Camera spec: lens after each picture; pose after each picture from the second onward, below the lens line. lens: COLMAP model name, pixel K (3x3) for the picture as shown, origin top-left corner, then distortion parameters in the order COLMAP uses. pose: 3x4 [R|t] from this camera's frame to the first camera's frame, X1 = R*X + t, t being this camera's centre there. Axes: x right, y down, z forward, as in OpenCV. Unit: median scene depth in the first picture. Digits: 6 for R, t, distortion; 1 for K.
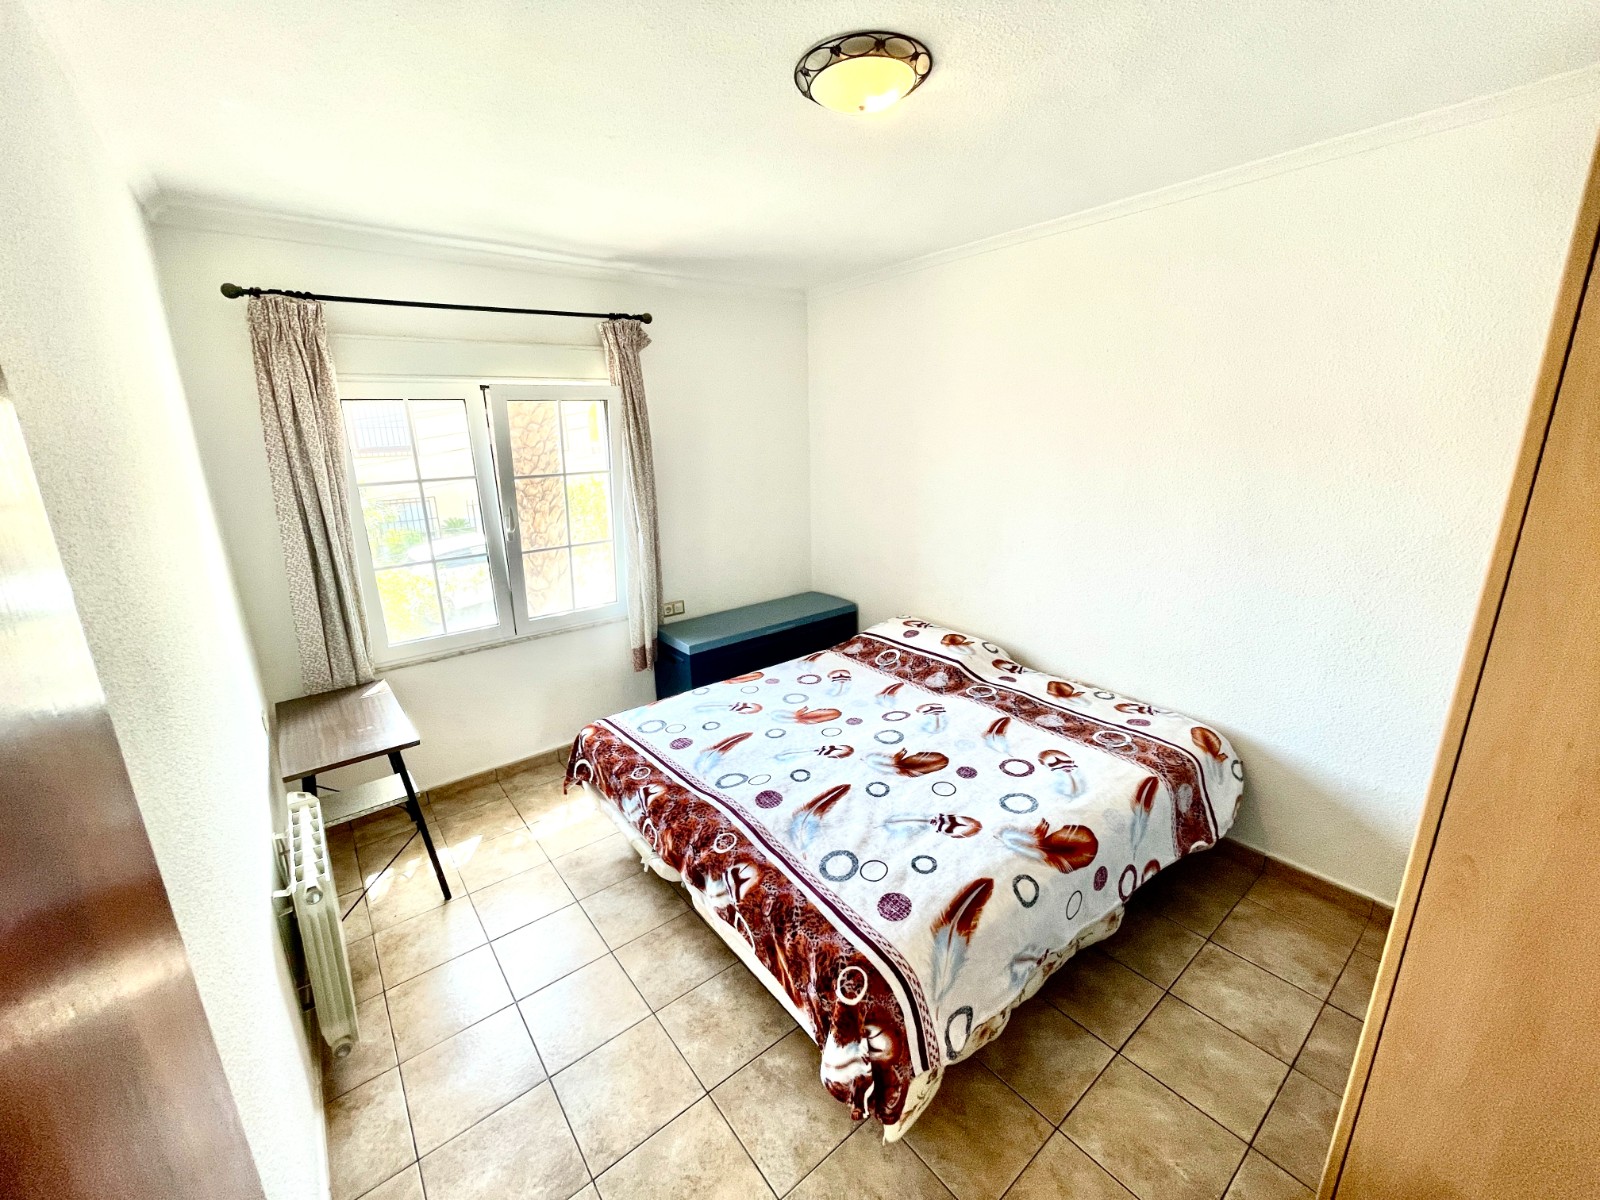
lens RADIAL K [[644.9, 0, 791.8], [0, 644.9, 596.1], [0, 0, 1]] dist [-0.002787, 0.000529]
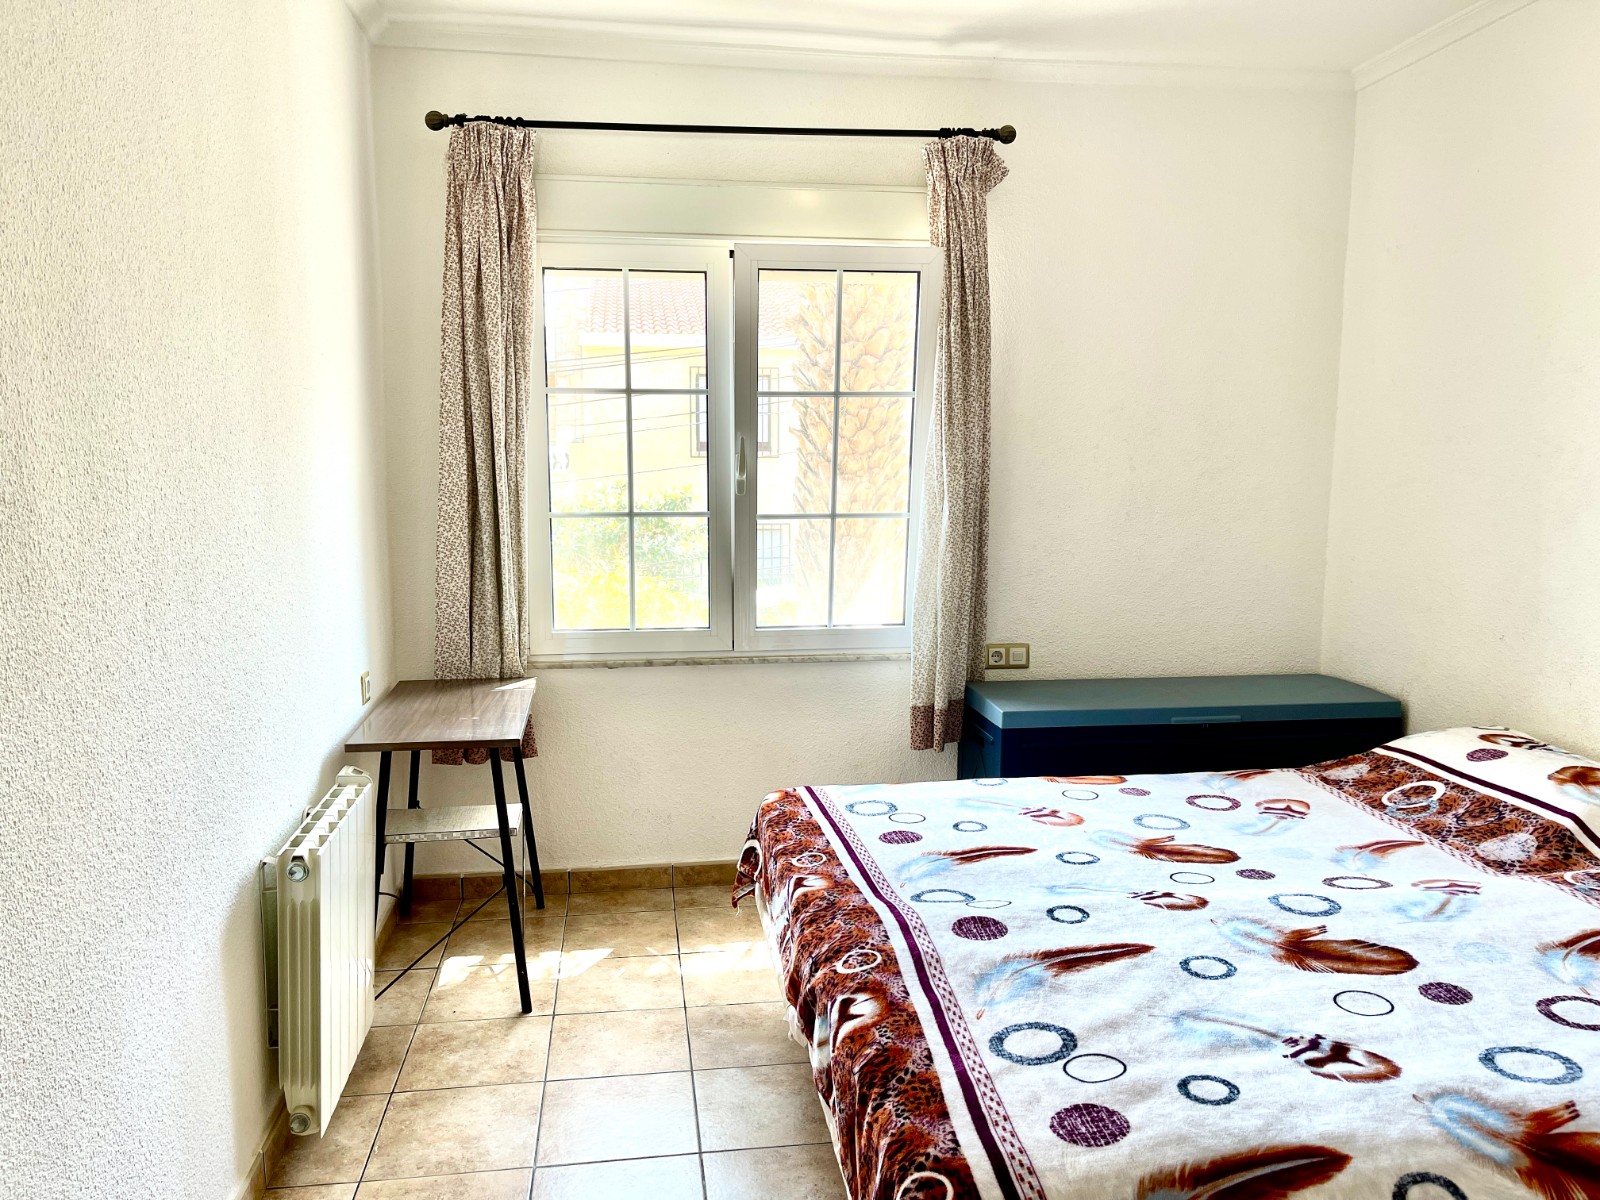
lens RADIAL K [[1211.7, 0, 796.8], [0, 1211.7, 602.6], [0, 0, 1]] dist [0.043490, -0.021043]
pose [[0.865235, 0.092128, -0.492829, 0.238134], [-0.152665, 0.984706, -0.083949, 0.129225], [0.477558, 0.147873, 0.866067, 0.030668]]
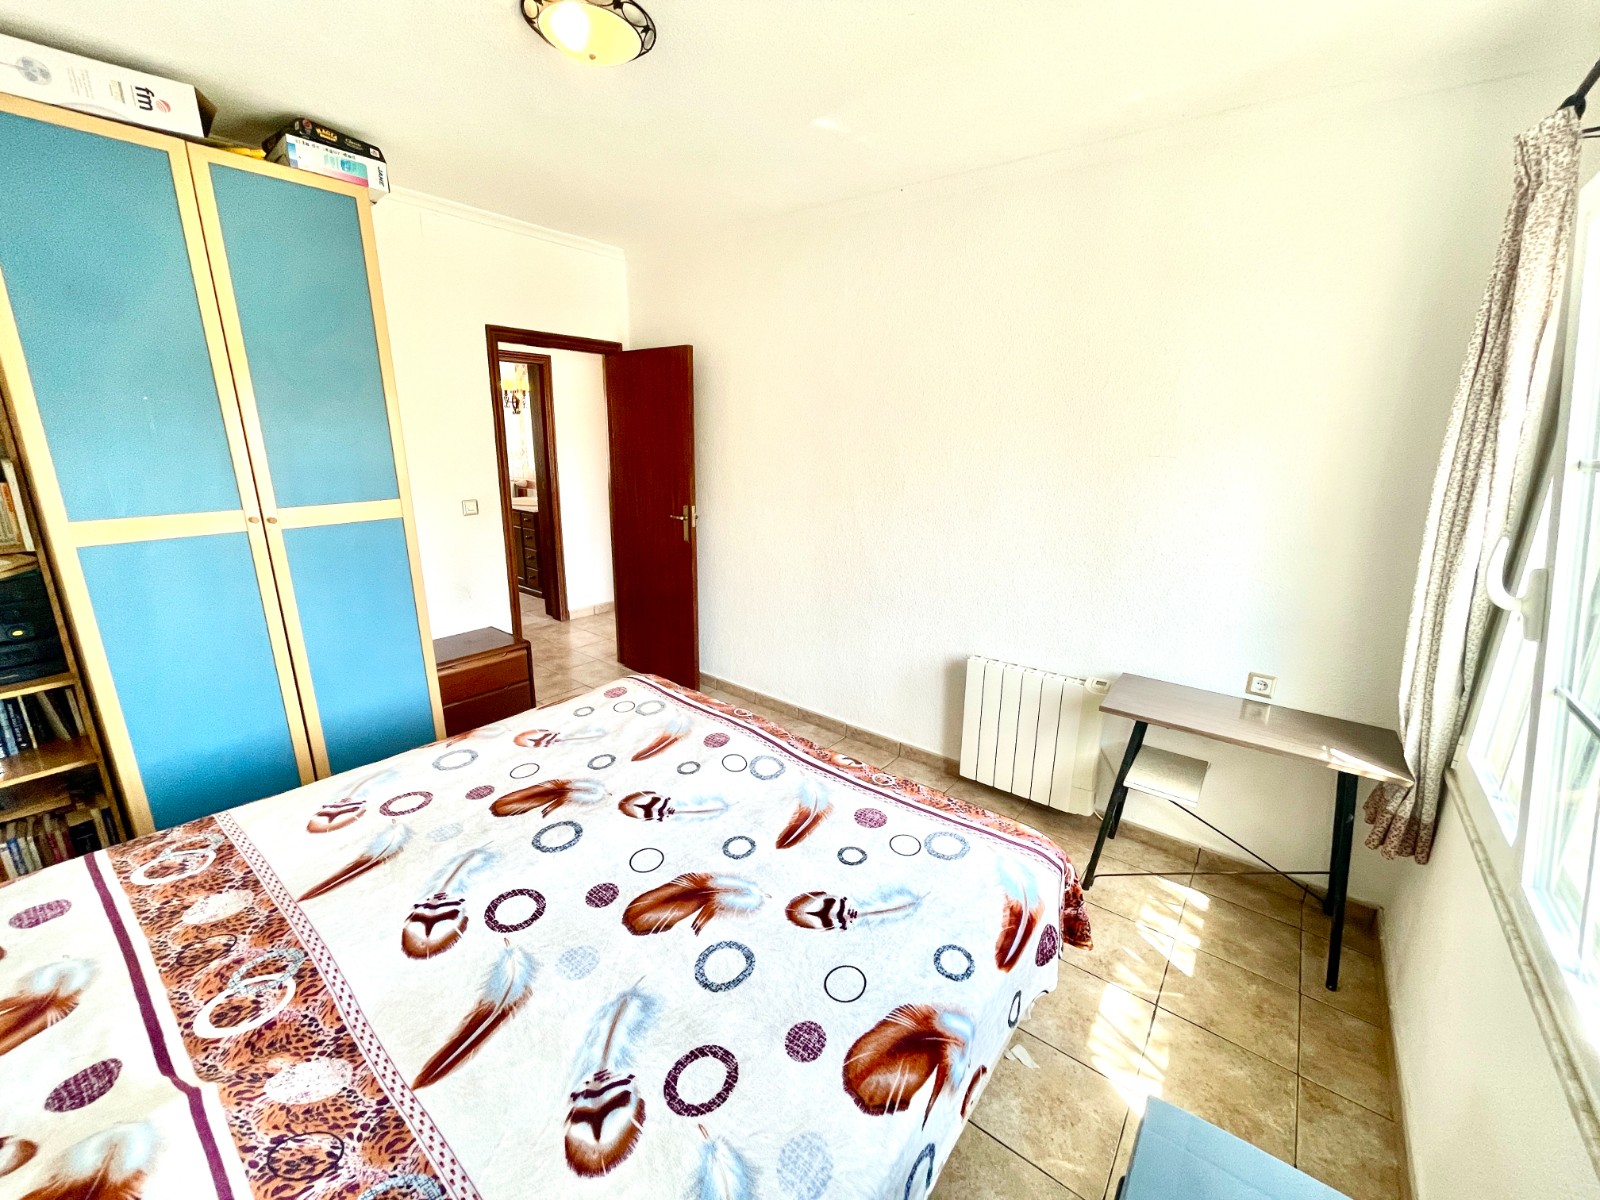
lens RADIAL K [[644.9, 0, 801.3], [0, 644.9, 596.7], [0, 0, 1]] dist [-0.002787, 0.000529]
pose [[-0.969186, 0.066561, -0.237168, 0.048517], [-0.058094, 0.873881, 0.482656, -0.306537], [0.239383, 0.481562, -0.843086, 1.429368]]
